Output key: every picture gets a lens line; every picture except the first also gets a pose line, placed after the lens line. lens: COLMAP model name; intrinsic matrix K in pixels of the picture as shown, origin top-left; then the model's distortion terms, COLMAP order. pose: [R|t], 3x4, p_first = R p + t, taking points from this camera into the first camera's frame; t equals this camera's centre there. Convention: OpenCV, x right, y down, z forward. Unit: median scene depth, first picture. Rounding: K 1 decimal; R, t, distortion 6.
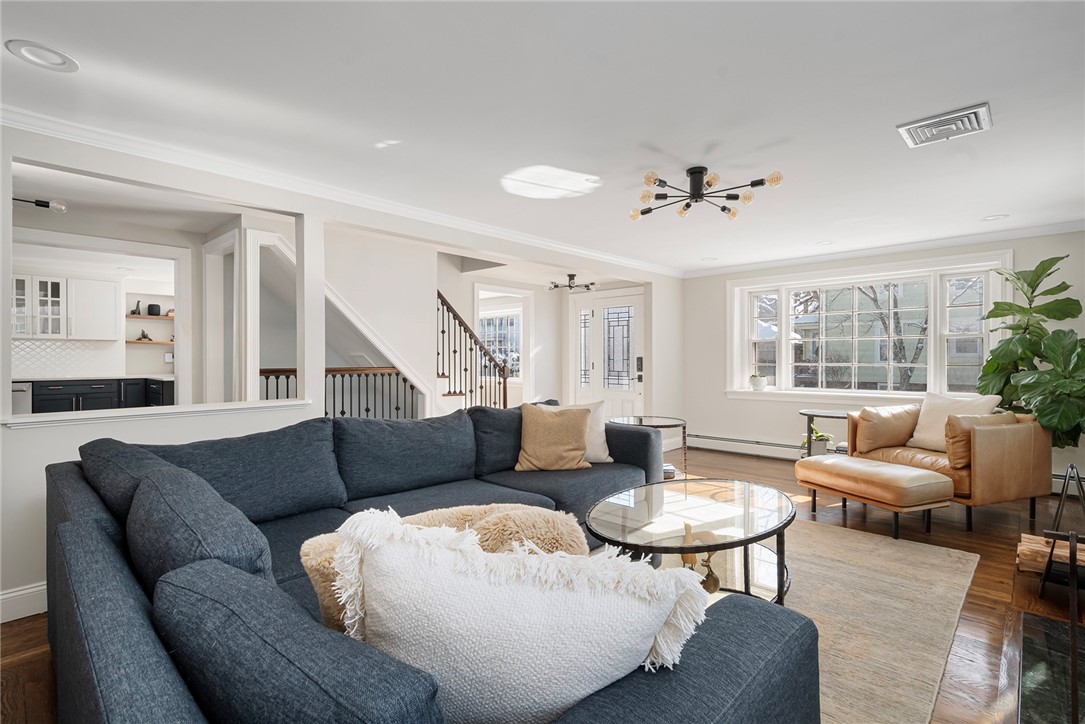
lens RADIAL K [[522.4, 0, 560.6], [0, 522.4, 361.4], [0, 0, 1]] dist [0.011851, -0.000673]
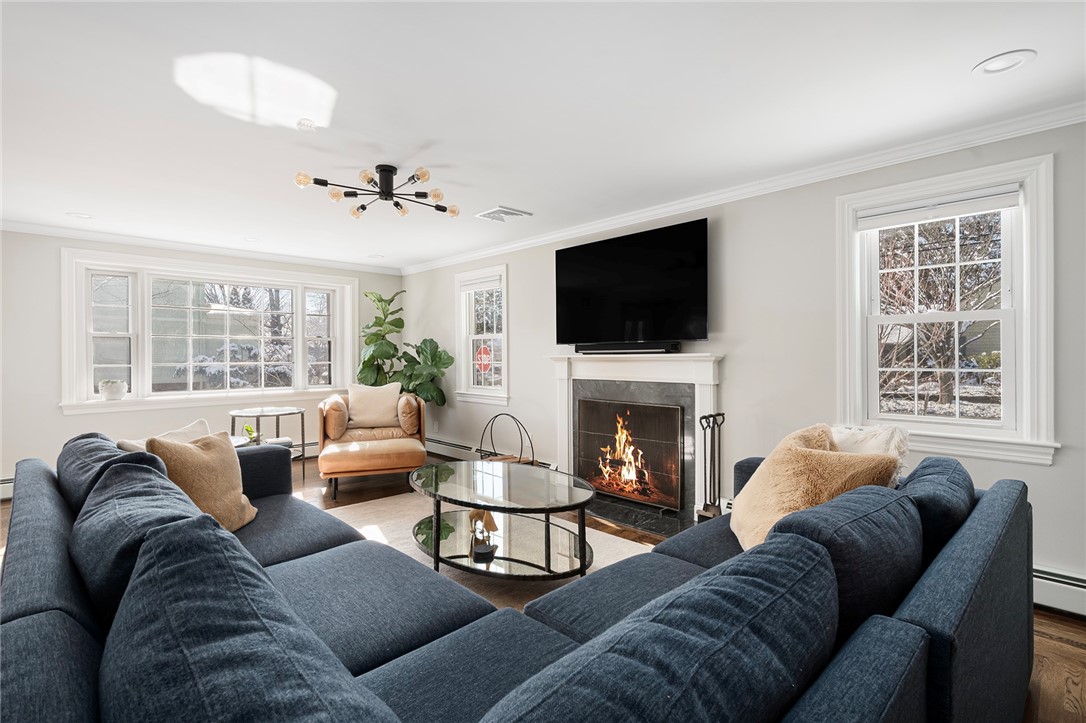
lens RADIAL K [[522.9, 0, 542.1], [0, 522.9, 365.0], [0, 0, 1]] dist [0.011851, -0.000673]
pose [[0.040091, -0.013622, 0.999103, -0.570823], [0.012292, 0.999838, 0.013139, 0.003225], [-0.999120, 0.011754, 0.040252, 0.510944]]
